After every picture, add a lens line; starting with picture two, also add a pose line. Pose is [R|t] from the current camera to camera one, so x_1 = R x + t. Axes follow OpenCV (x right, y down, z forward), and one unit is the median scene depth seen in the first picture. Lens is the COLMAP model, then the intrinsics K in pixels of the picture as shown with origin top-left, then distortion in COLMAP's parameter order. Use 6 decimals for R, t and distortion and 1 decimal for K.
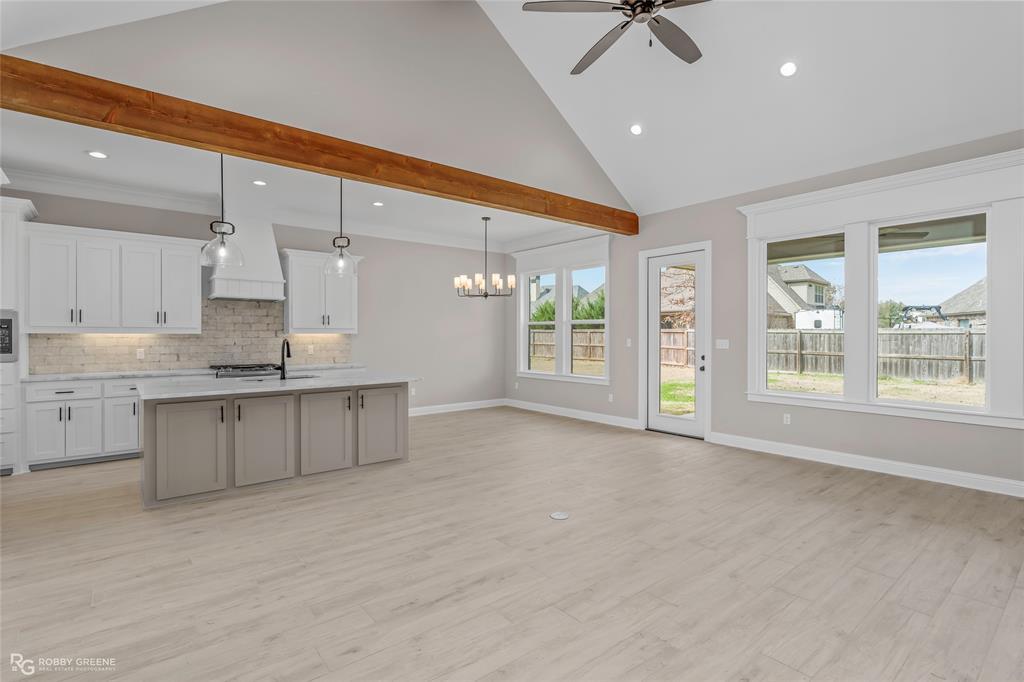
lens RADIAL K [[478.8, 0, 510.1], [0, 478.8, 336.8], [0, 0, 1]] dist [-0.017824, -0.000121]
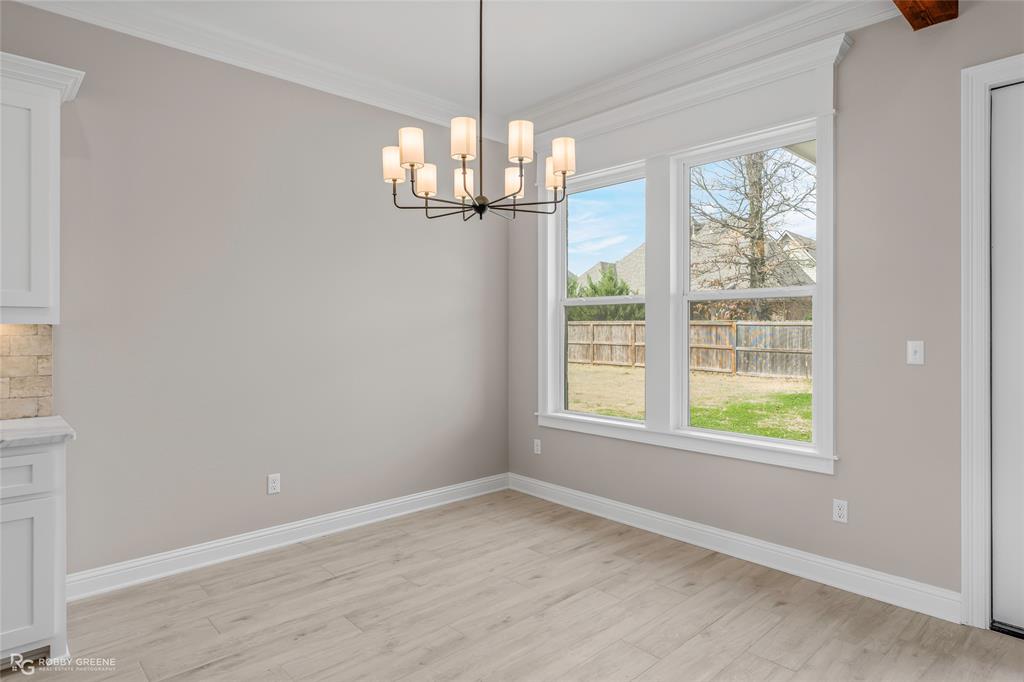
lens RADIAL K [[579.3, 0, 515.7], [0, 579.3, 338.1], [0, 0, 1]] dist [-0.007616, -0.000916]
pose [[0.997192, -0.000457, 0.074892, -0.044887], [-0.000470, 0.999923, 0.012361, -0.001783], [-0.074892, -0.012361, 0.997115, 0.482373]]
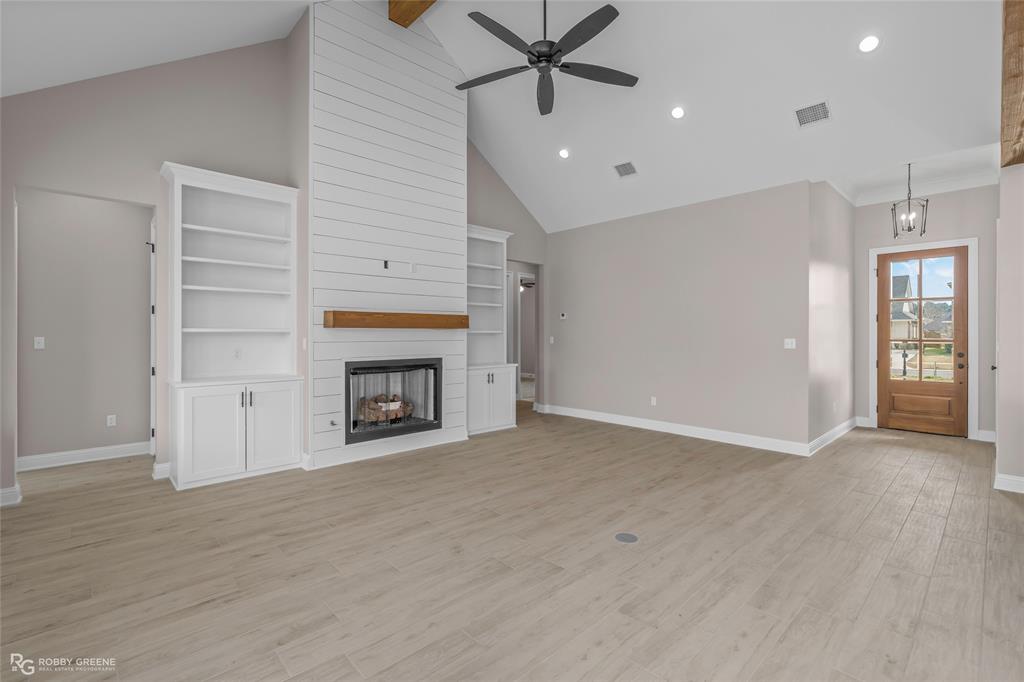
lens RADIAL K [[497.7, 0, 513.4], [0, 497.7, 337.0], [0, 0, 1]] dist [0.002115, 0.000239]
pose [[-0.996035, 0.003834, -0.088875, 0.335122], [0.003042, 0.999955, 0.009037, -0.003641], [0.088906, 0.008730, -0.996002, 1.624580]]
